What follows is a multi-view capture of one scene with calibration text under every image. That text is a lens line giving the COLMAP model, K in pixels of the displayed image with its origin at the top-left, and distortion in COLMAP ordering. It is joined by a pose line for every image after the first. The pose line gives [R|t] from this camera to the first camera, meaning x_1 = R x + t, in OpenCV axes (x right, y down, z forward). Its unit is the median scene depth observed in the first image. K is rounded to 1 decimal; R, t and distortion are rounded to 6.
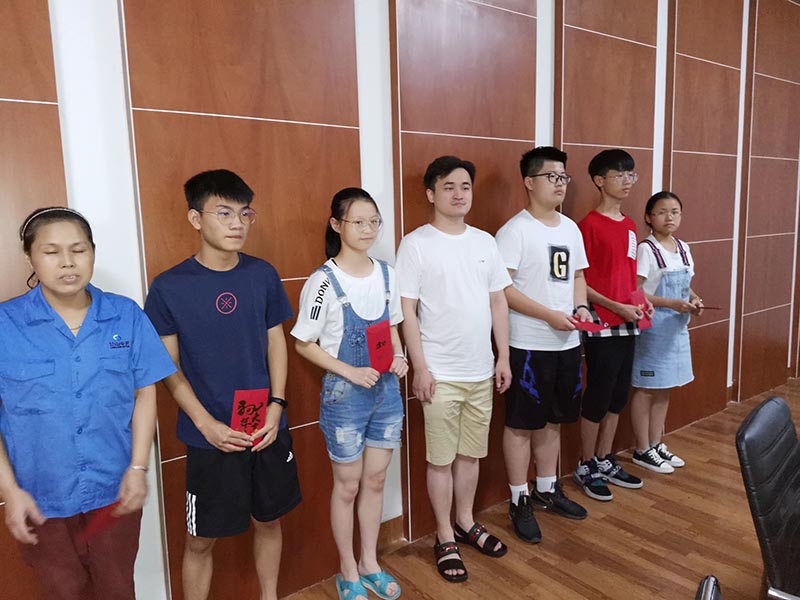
lens RADIAL K [[559.5, 0, 400.0], [0, 559.5, 300.0], [0, 0, 1]] dist [-0.000892, 0.001206]
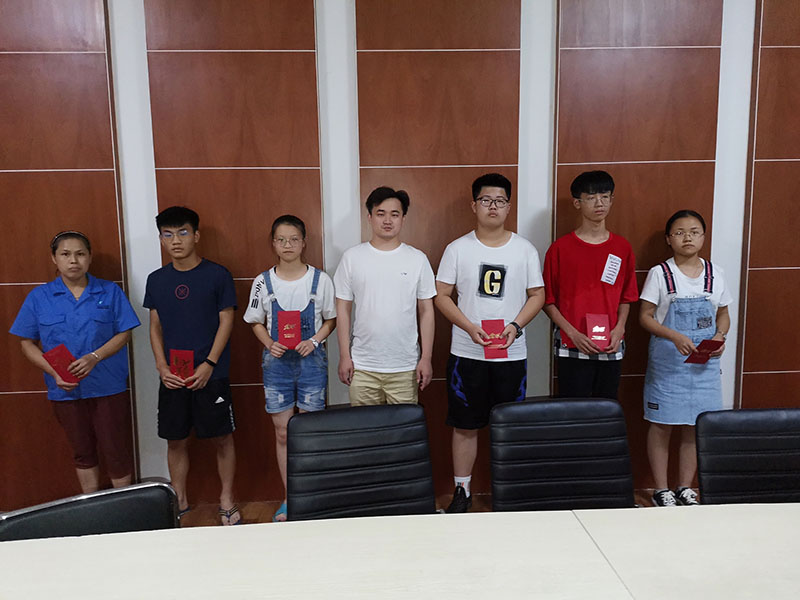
lens RADIAL K [[559.5, 0, 400.0], [0, 559.5, 300.0], [0, 0, 1]] dist [-0.000892, 0.001206]
pose [[0.859345, 0.079104, -0.505242, 0.684684], [-0.084679, 0.996336, 0.011966, -0.026413], [0.504337, 0.032500, 0.862895, -0.032028]]
